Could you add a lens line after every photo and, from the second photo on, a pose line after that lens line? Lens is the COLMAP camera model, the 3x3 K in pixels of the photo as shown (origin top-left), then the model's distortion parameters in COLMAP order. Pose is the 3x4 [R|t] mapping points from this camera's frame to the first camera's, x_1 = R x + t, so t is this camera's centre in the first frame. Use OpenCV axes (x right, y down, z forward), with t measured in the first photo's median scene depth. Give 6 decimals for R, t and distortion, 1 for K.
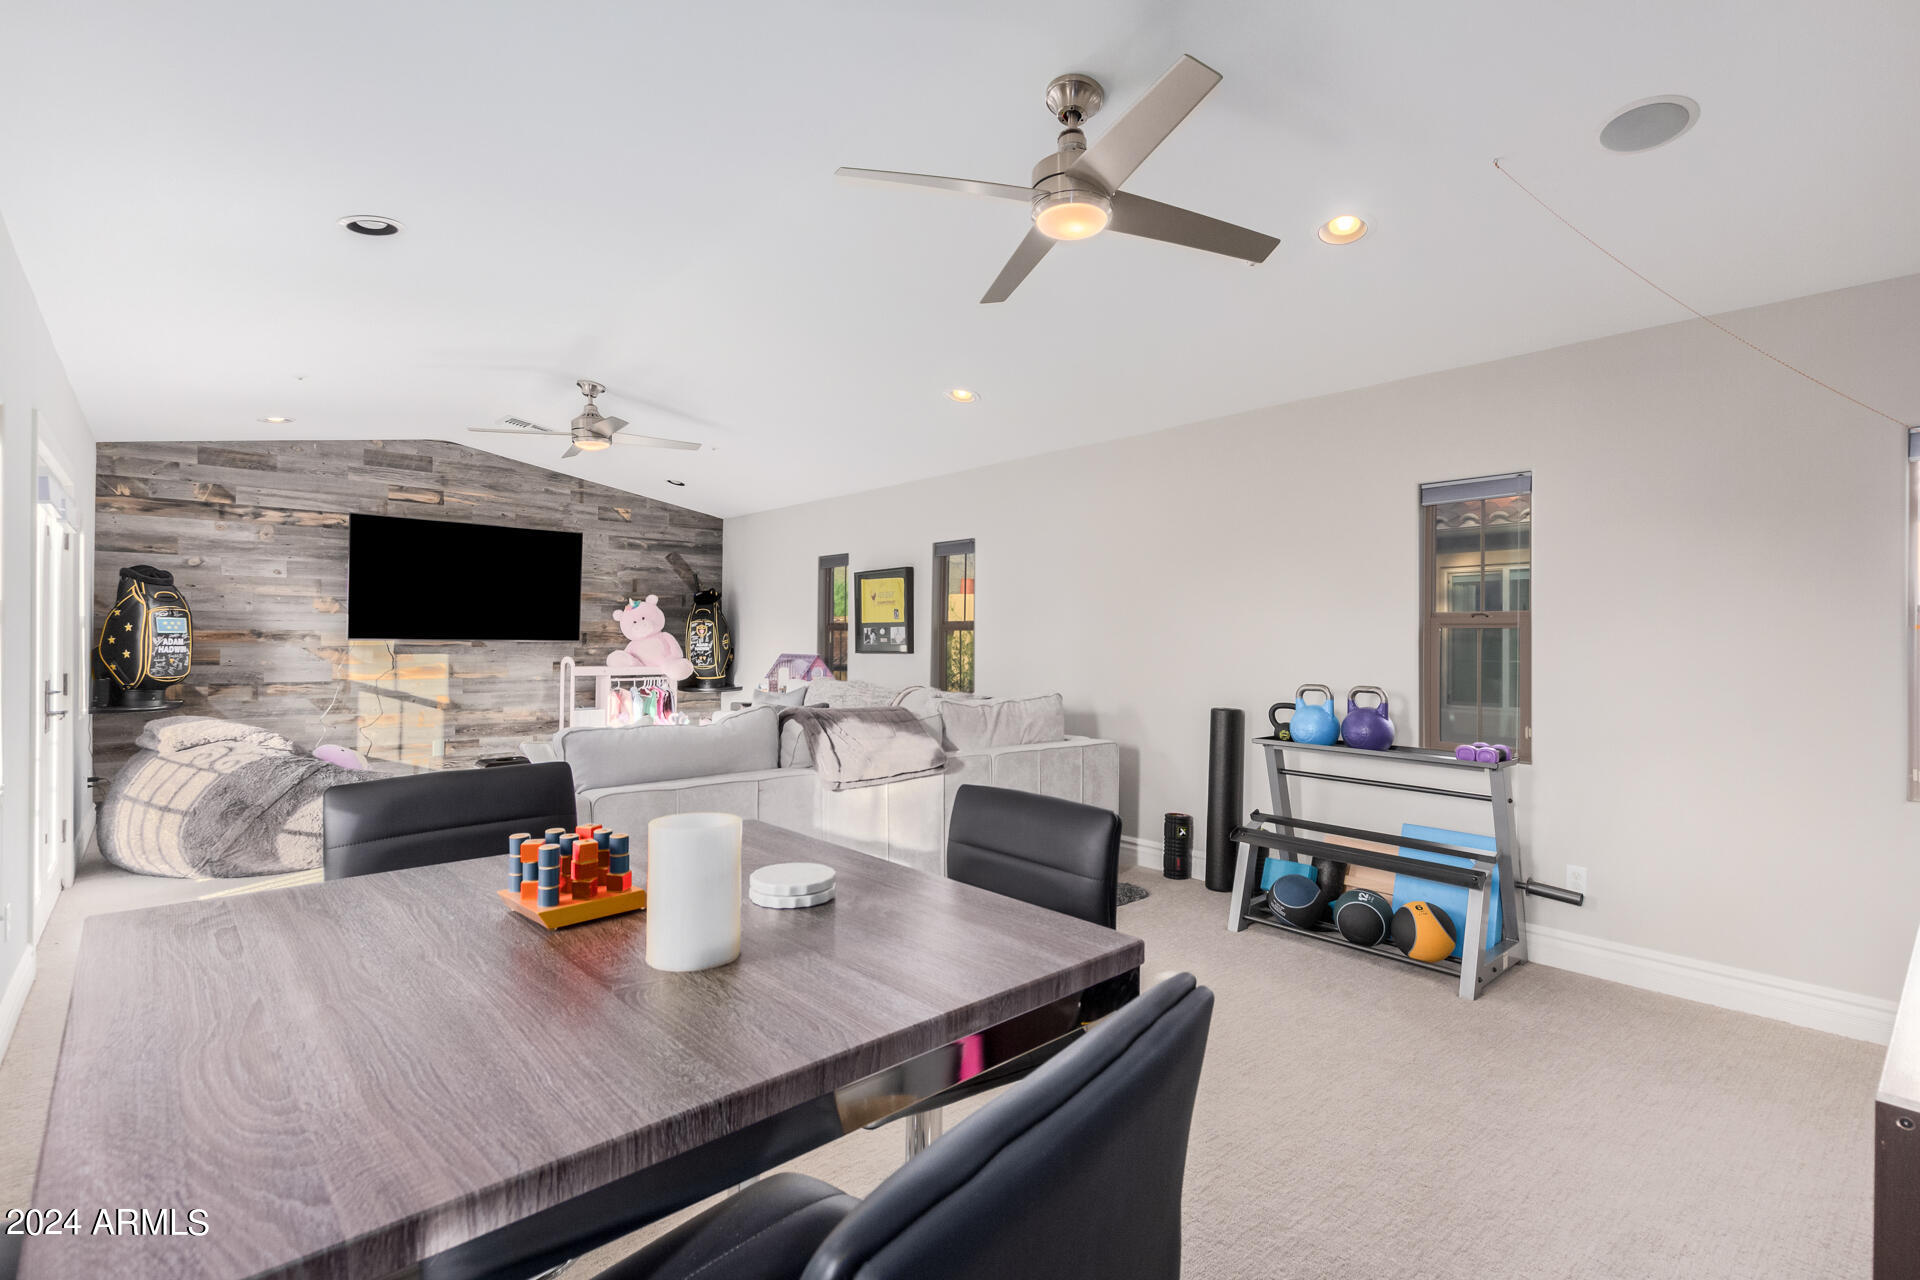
lens RADIAL K [[885.5, 0, 969.4], [0, 885.5, 638.6], [0, 0, 1]] dist [0.006742, -0.000695]
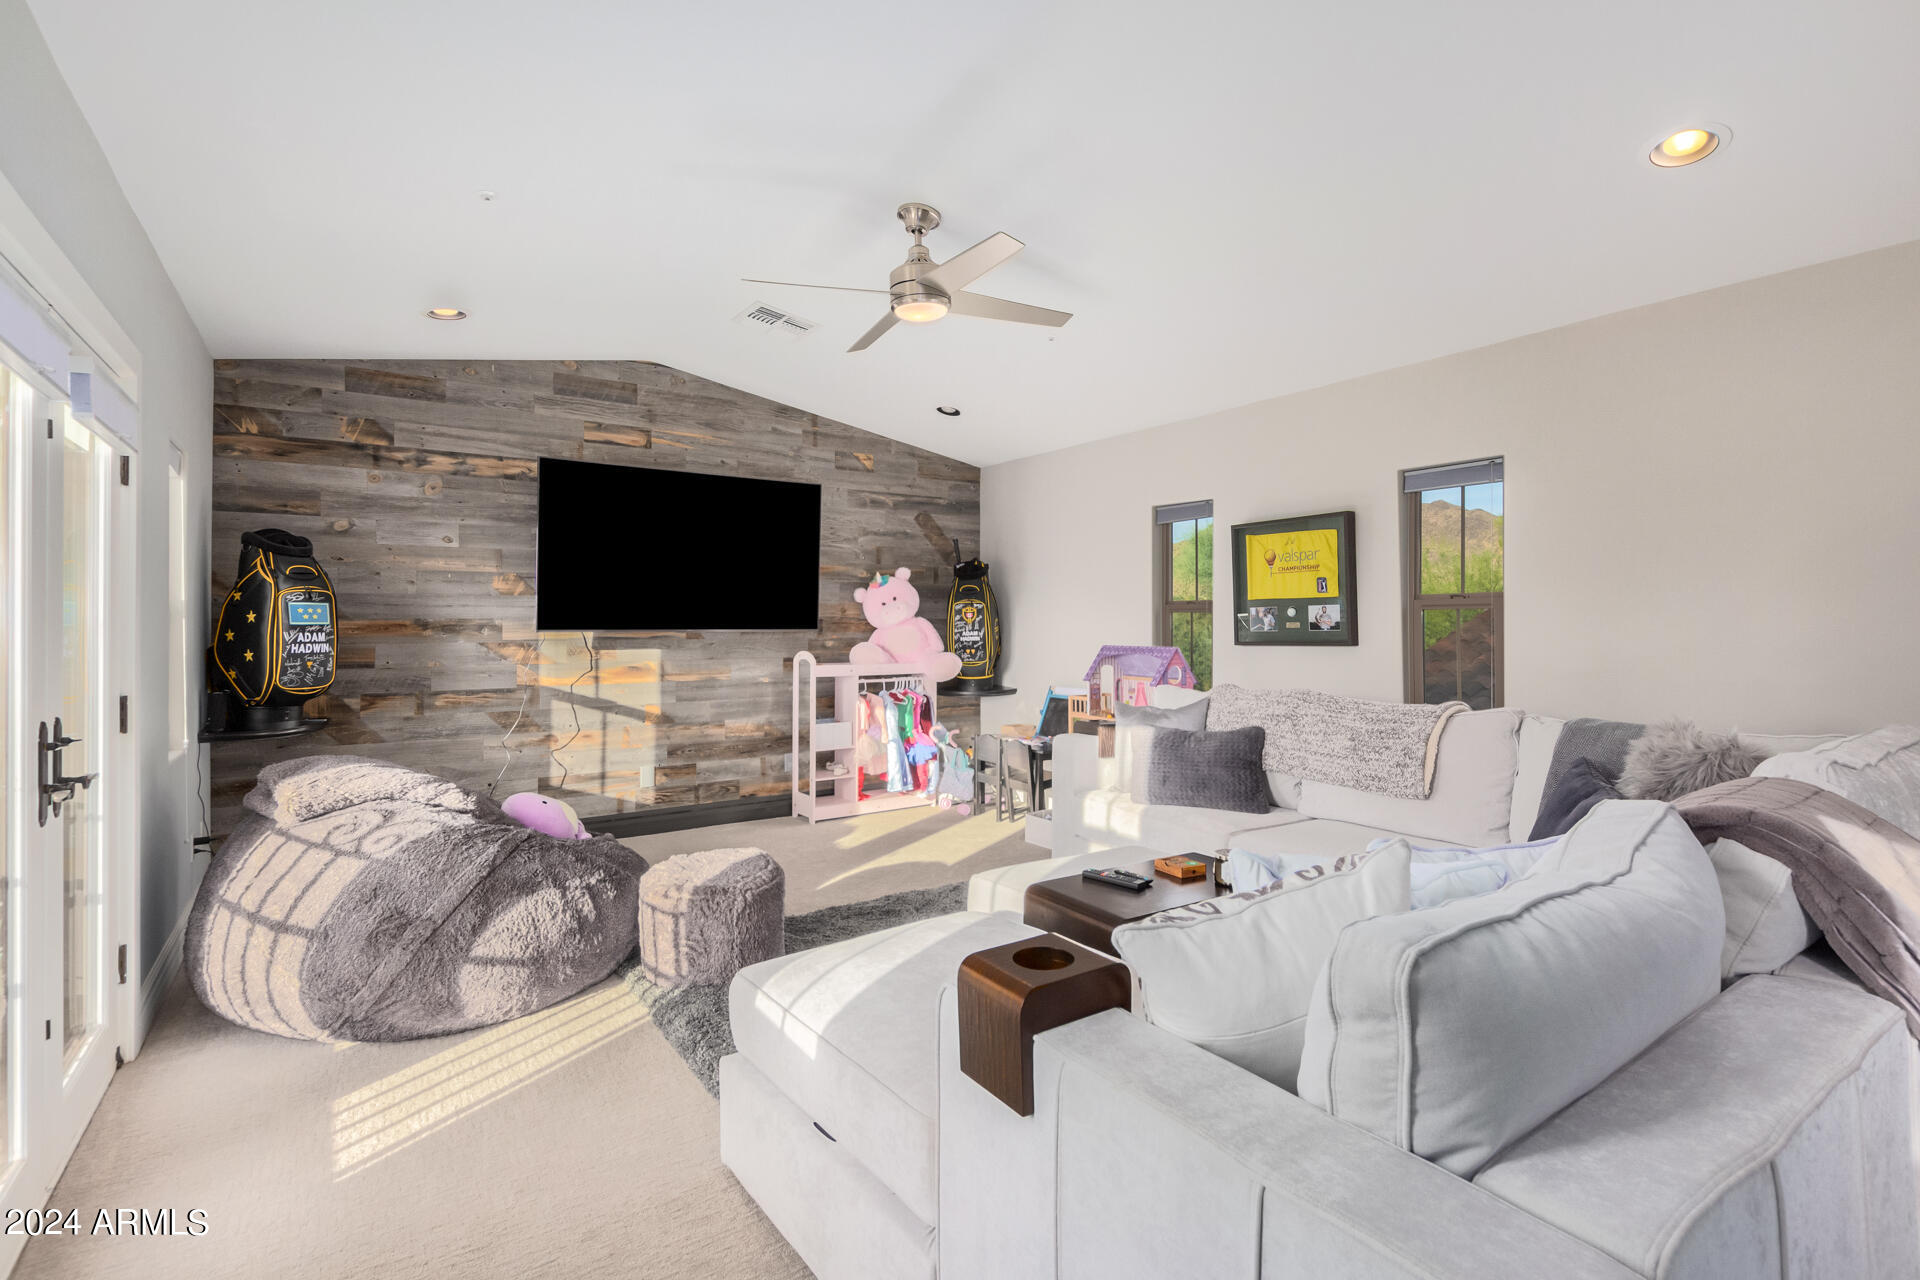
lens RADIAL K [[886.6, 0, 963.6], [0, 886.6, 616.2], [0, 0, 1]] dist [0.020003, -0.000012]
pose [[0.991848, -0.010425, -0.127000, -0.252803], [0.009578, 0.999928, -0.007274, -0.002496], [0.127067, 0.005998, 0.991876, 0.311411]]
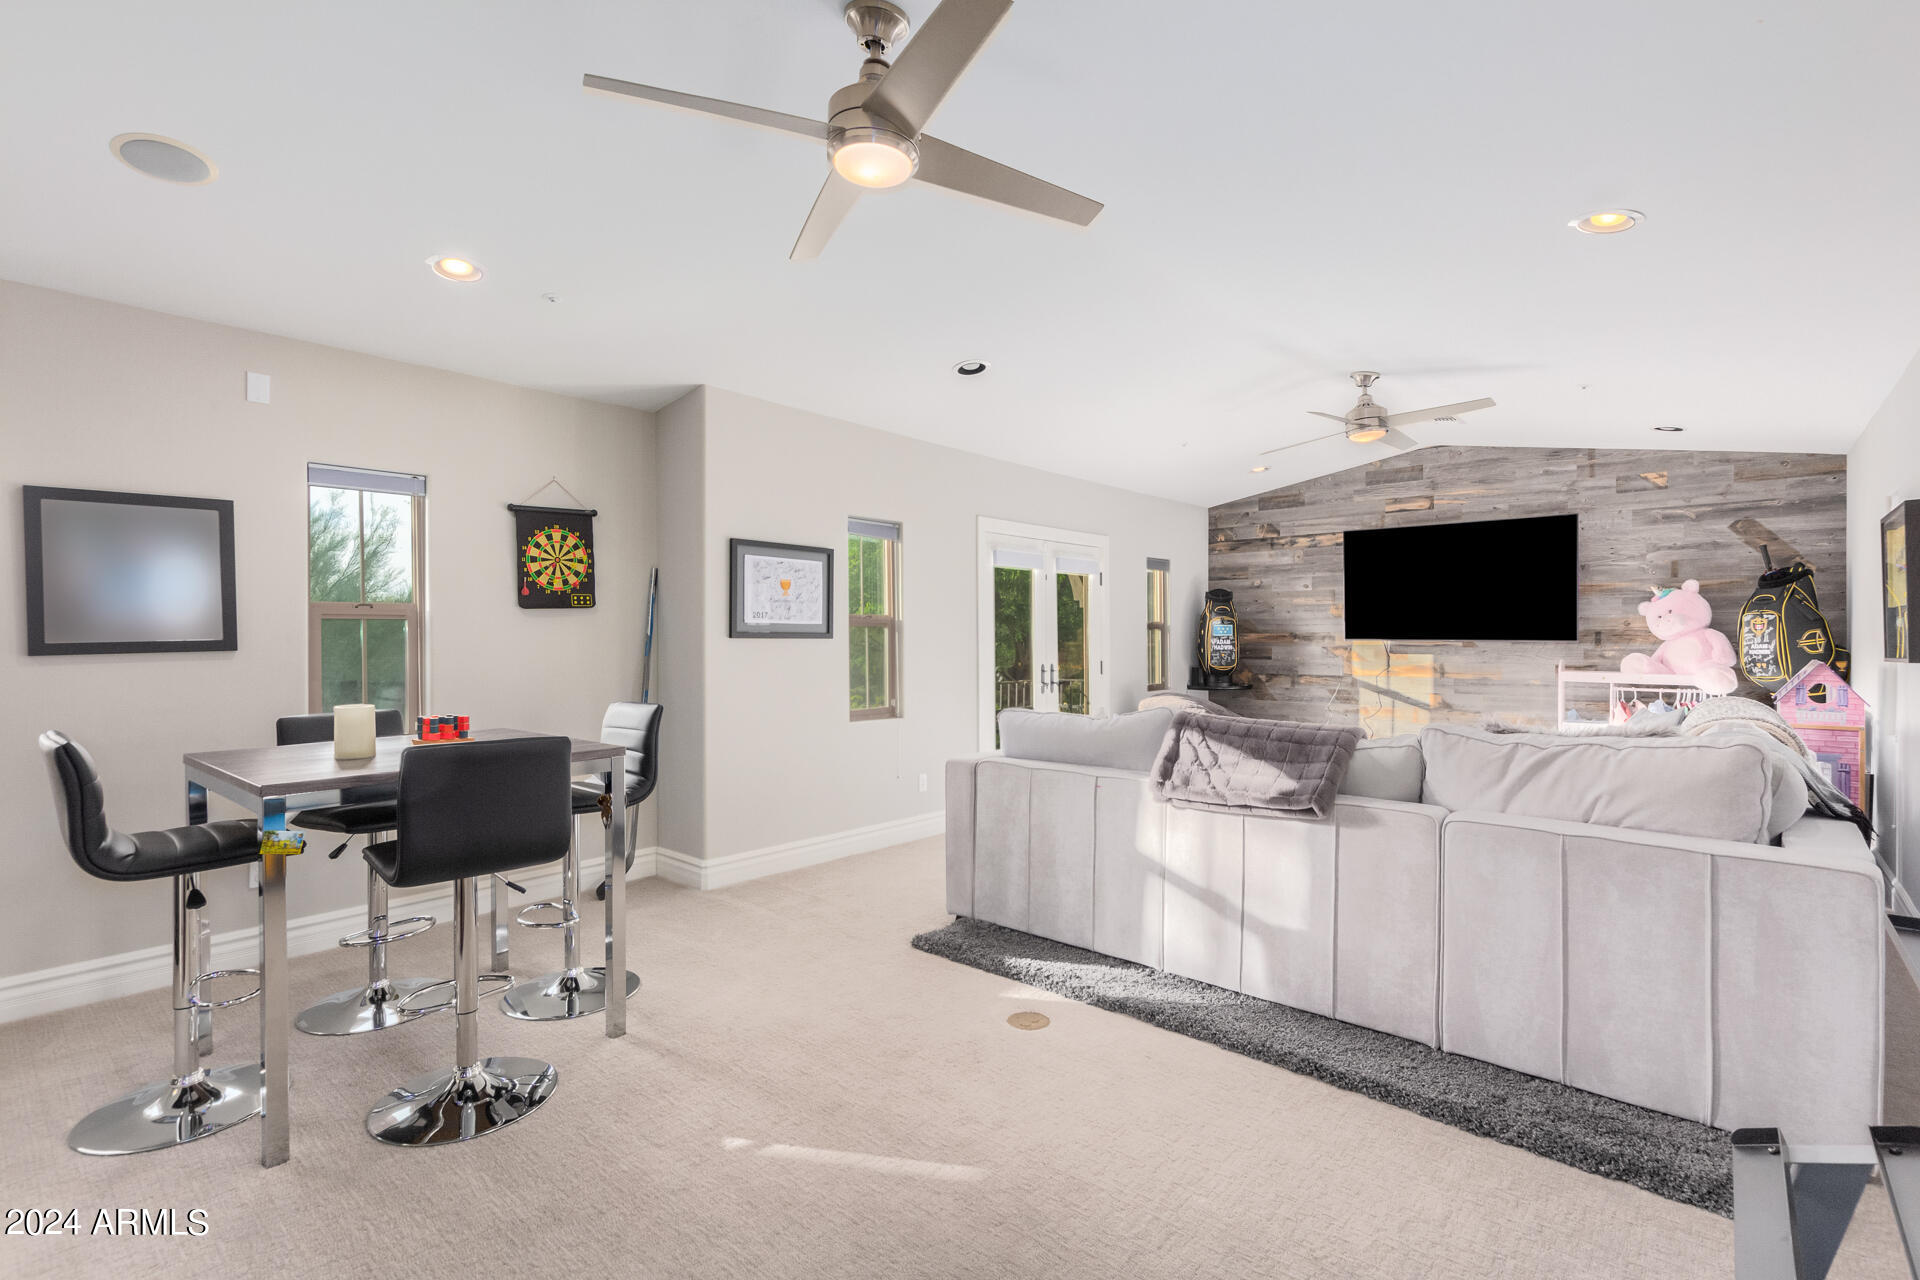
lens RADIAL K [[869.8, 0, 960.0], [0, 869.8, 640.0], [0, 0, 1]] dist [0.000020, -0.000671]
pose [[0.125749, -0.003087, -0.992057, 0.354061], [0.002611, 0.999993, -0.002781, 0.002646], [0.992059, -0.002241, 0.125756, 0.347162]]
